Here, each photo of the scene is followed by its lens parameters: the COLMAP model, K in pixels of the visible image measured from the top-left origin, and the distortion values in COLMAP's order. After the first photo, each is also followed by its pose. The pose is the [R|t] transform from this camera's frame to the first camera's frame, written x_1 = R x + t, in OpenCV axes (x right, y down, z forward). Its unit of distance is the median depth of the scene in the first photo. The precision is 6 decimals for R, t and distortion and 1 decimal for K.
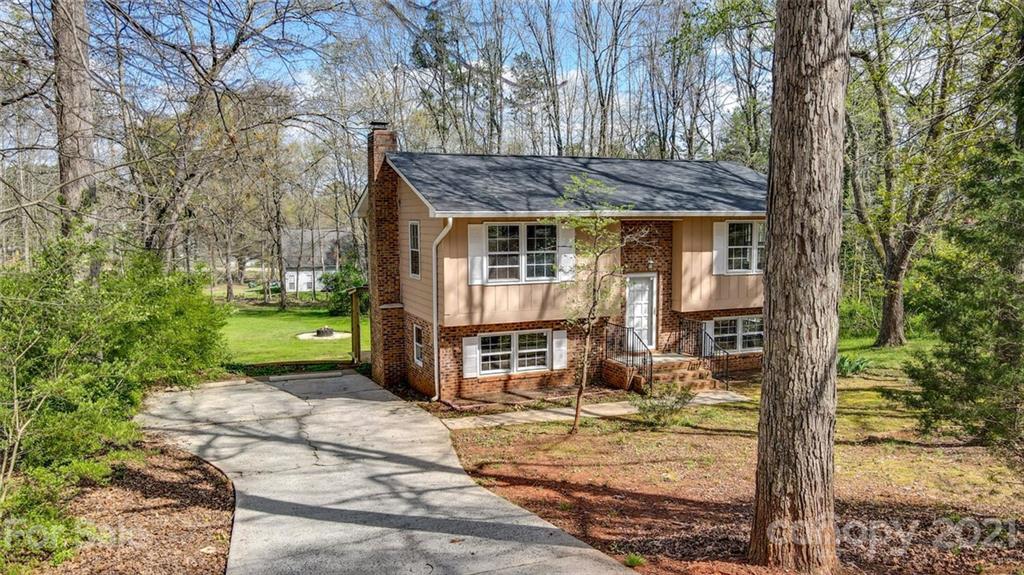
lens RADIAL K [[739.7, 0, 512.1], [0, 739.7, 286.9], [0, 0, 1]] dist [-0.007301, -0.000792]
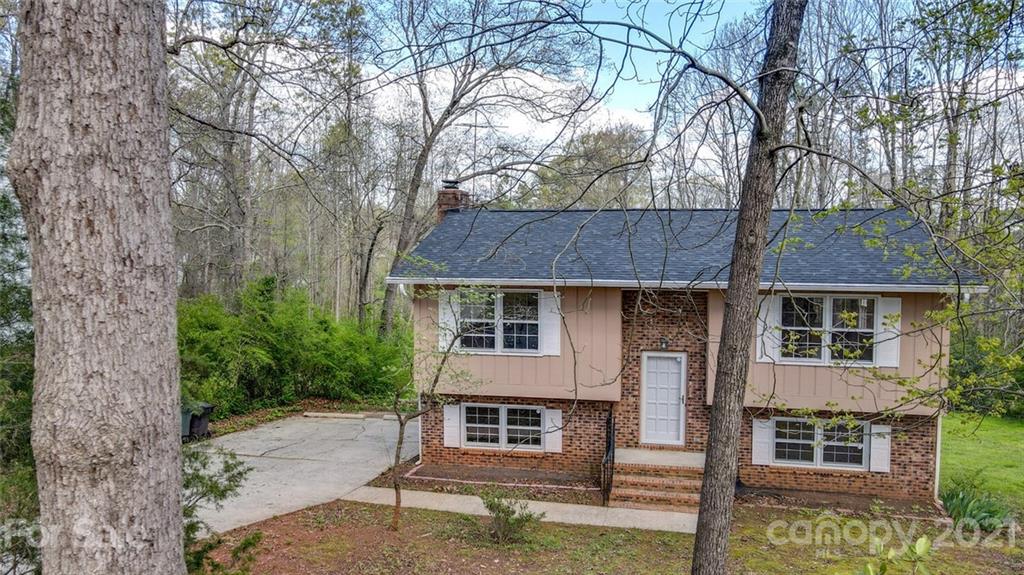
lens RADIAL K [[739.7, 0, 511.8], [0, 739.7, 288.7], [0, 0, 1]] dist [-0.007301, -0.000792]
pose [[0.831711, 0.018280, -0.554908, 0.530150], [-0.067725, 0.995335, -0.068720, -0.023236], [0.551063, 0.094736, 0.829068, 0.205583]]
